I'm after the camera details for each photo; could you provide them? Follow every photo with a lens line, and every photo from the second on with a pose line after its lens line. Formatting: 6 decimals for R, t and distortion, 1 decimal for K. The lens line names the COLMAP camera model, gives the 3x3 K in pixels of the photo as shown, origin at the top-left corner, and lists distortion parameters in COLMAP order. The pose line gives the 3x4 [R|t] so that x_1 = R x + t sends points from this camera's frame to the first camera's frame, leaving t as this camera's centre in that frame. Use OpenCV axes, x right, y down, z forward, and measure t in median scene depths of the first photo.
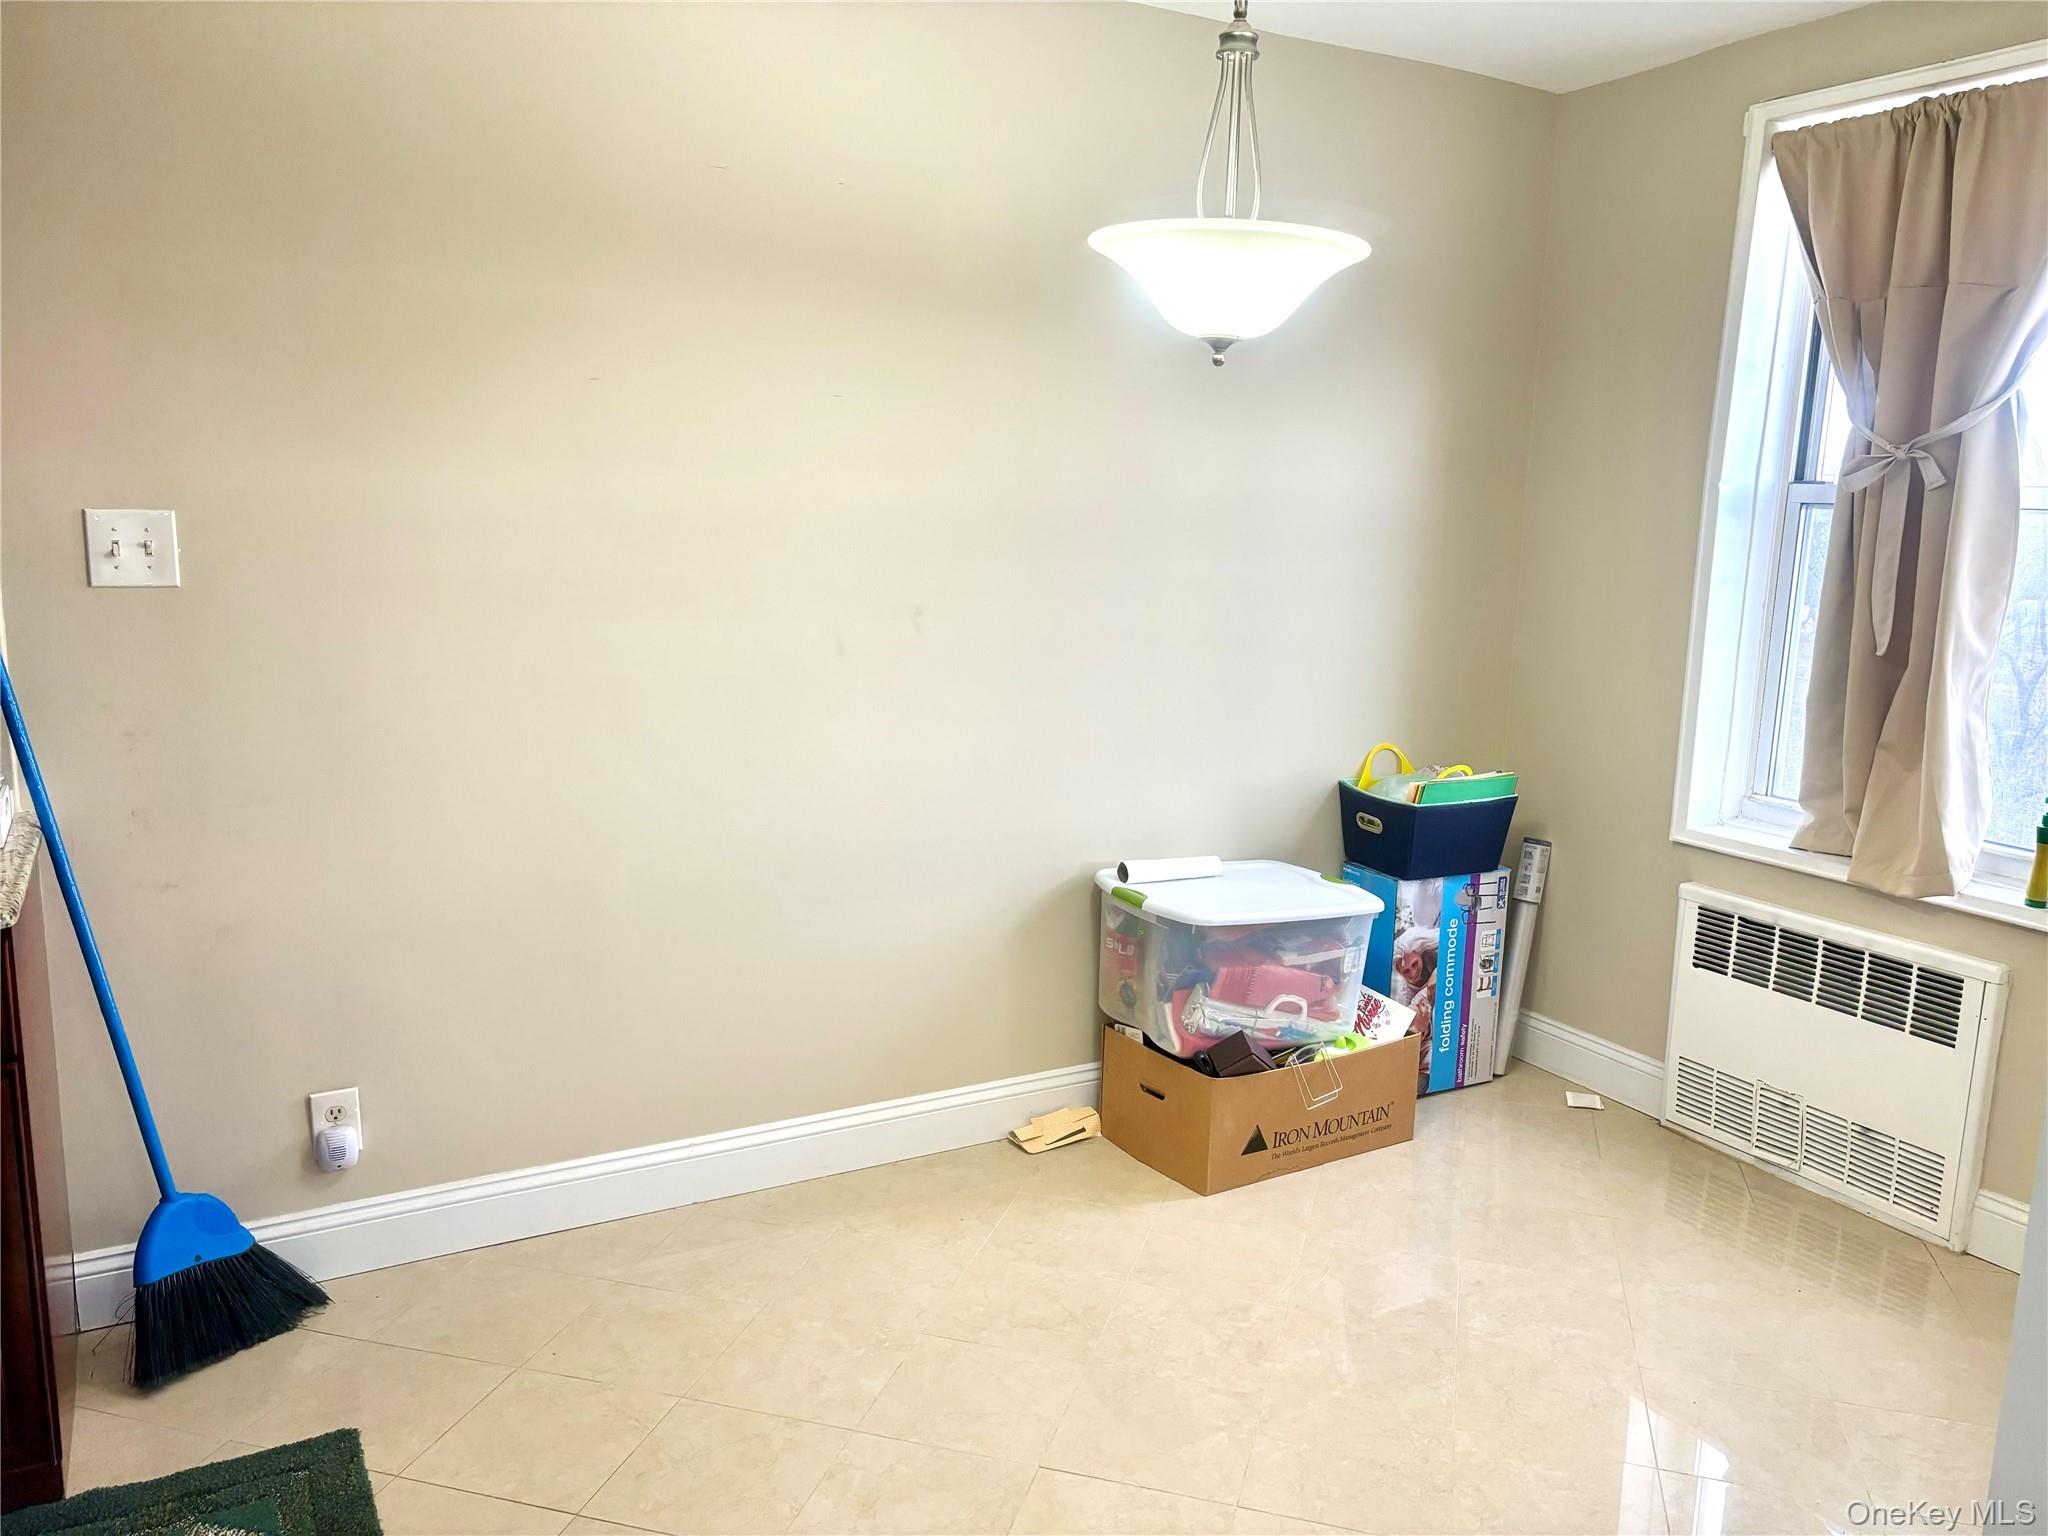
lens RADIAL K [[1545.9, 0, 1020.6], [0, 1545.9, 783.1], [0, 0, 1]] dist [0.050630, -0.039120]
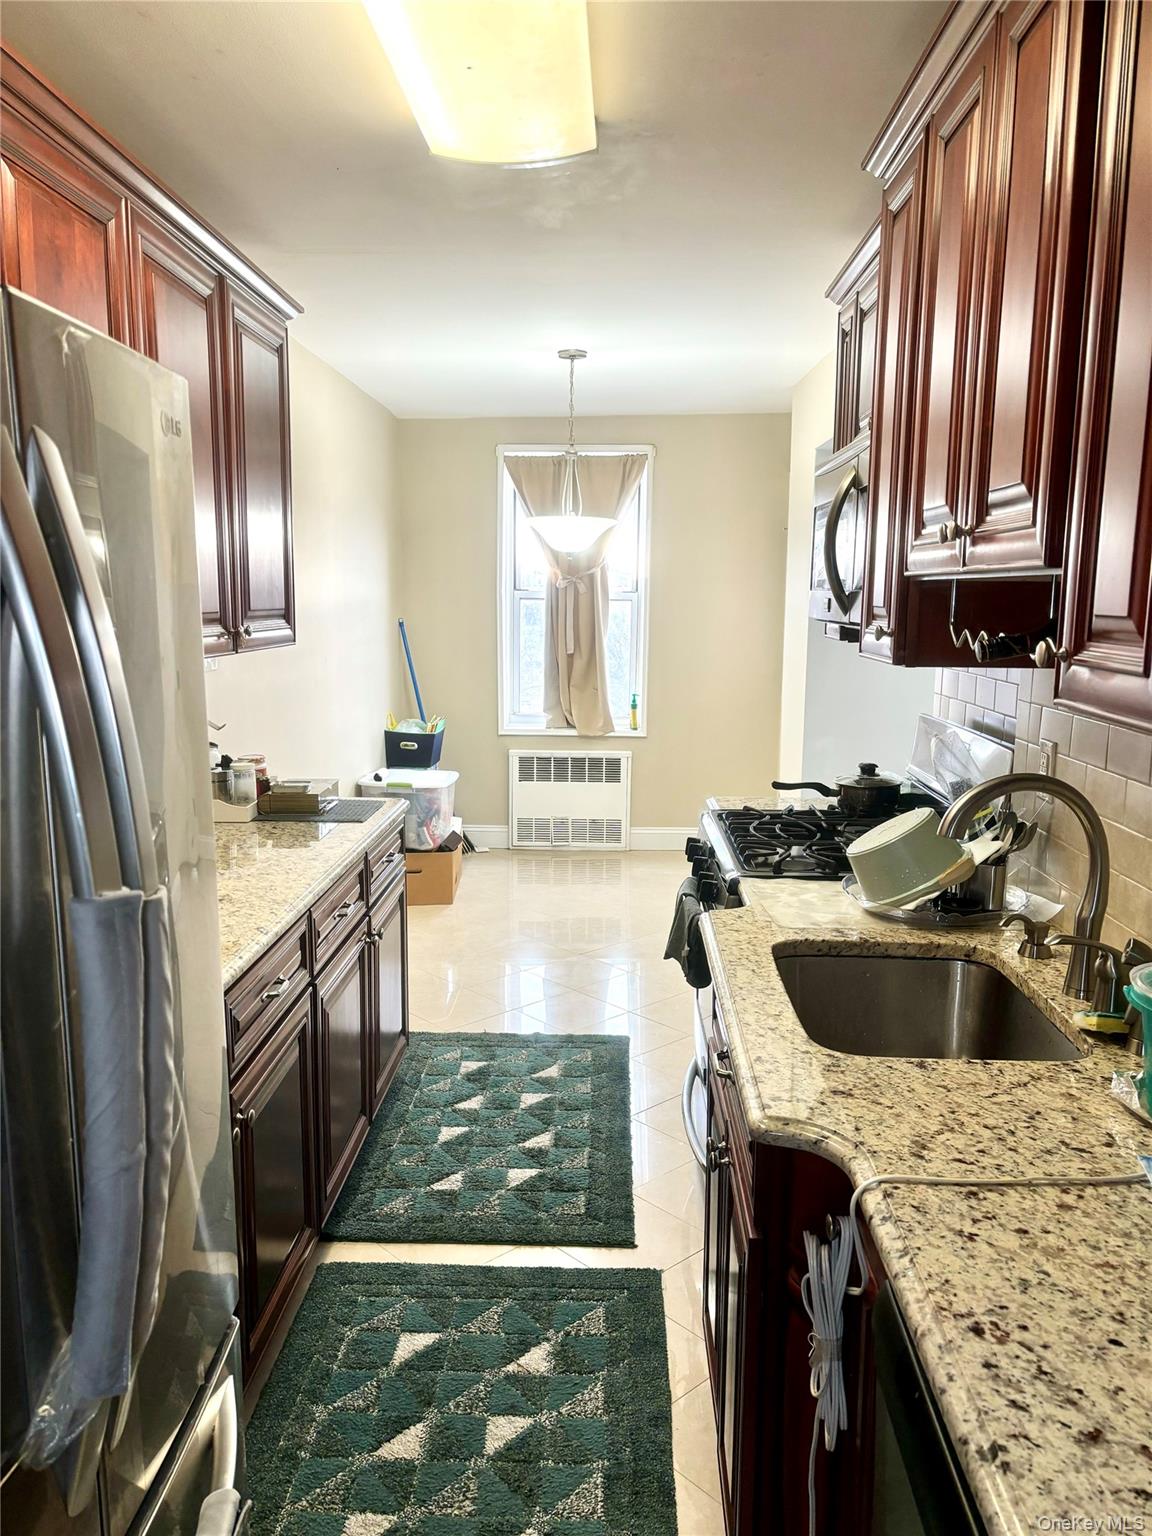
lens RADIAL K [[1159.4, 0, 582.6], [0, 1159.4, 803.8], [0, 0, 1]] dist [0.050630, -0.039120]
pose [[0.511781, -0.177860, 0.840504, -1.204984], [0.158049, 0.981129, 0.111382, -0.043672], [-0.844453, 0.075838, 0.530234, -0.091871]]
